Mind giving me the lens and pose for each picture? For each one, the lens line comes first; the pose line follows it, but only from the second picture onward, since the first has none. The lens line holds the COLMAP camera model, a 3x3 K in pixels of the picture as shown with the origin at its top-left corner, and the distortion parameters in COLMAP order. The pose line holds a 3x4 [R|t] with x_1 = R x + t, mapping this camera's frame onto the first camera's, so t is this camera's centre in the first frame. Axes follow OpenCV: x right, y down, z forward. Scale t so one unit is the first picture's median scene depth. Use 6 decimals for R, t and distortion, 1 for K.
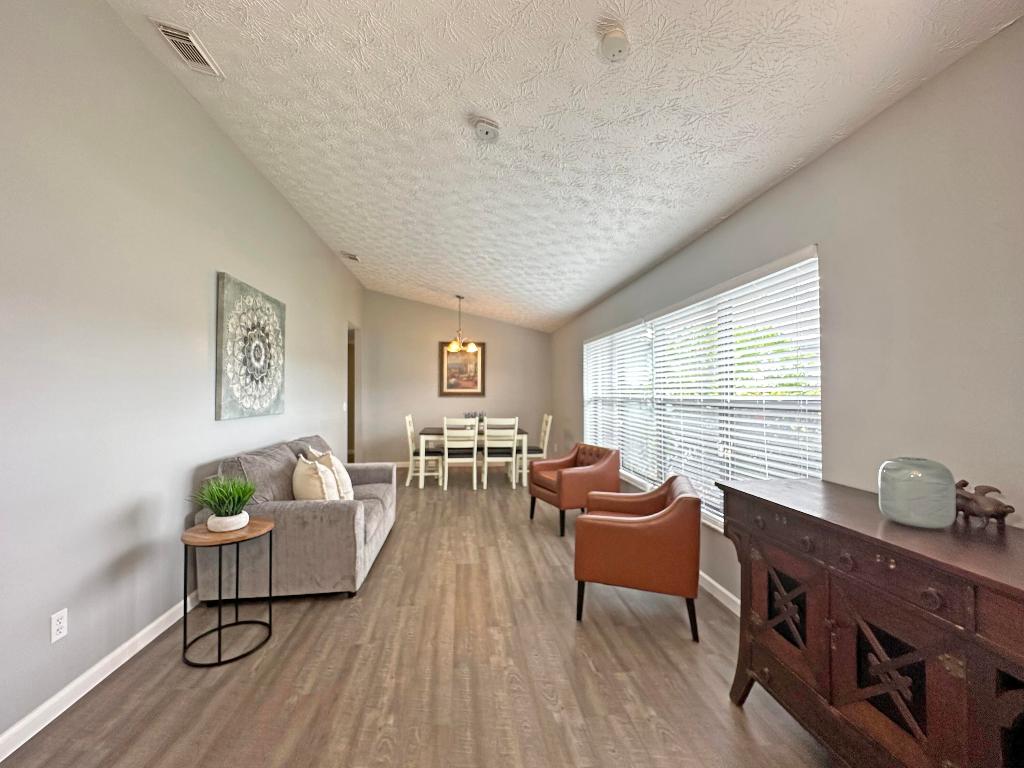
lens RADIAL K [[407.5, 0, 512.0], [0, 407.5, 384.0], [0, 0, 1]] dist [-0.002710, 0.000620]
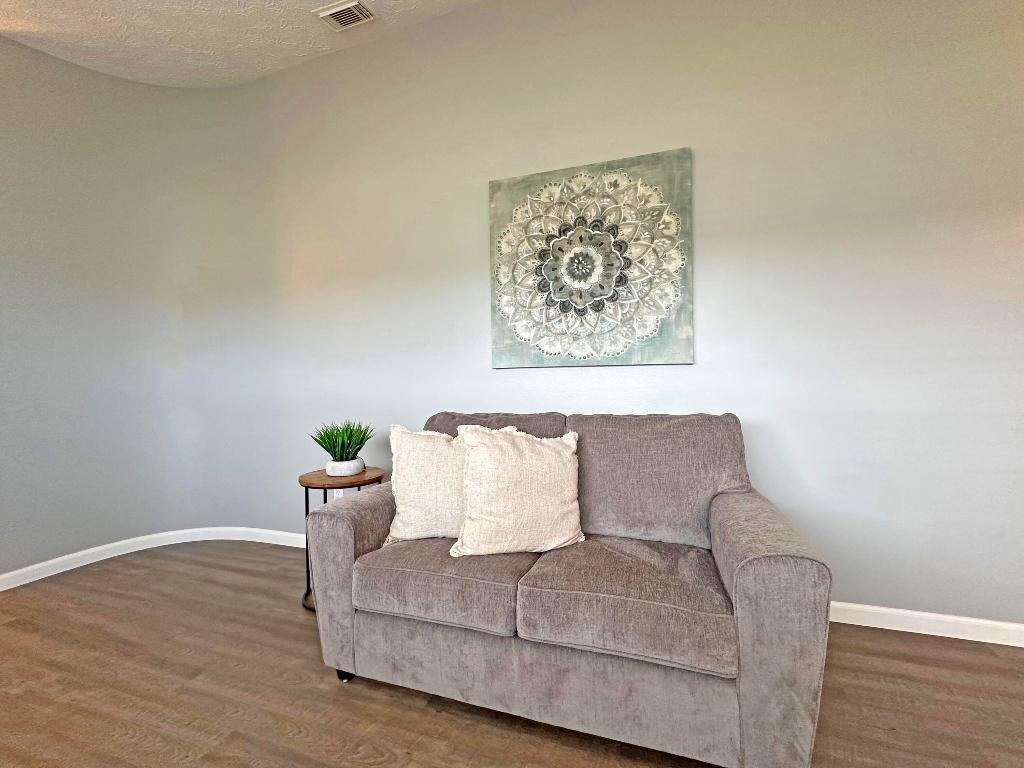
lens RADIAL K [[407.5, 0, 512.0], [0, 407.5, 384.0], [0, 0, 1]] dist [-0.002710, 0.000620]
pose [[-0.431634, 0.039531, -0.901182, 0.003410], [0.042722, 0.998814, 0.023351, 0.092337], [0.901037, -0.028421, -0.432811, 1.231116]]
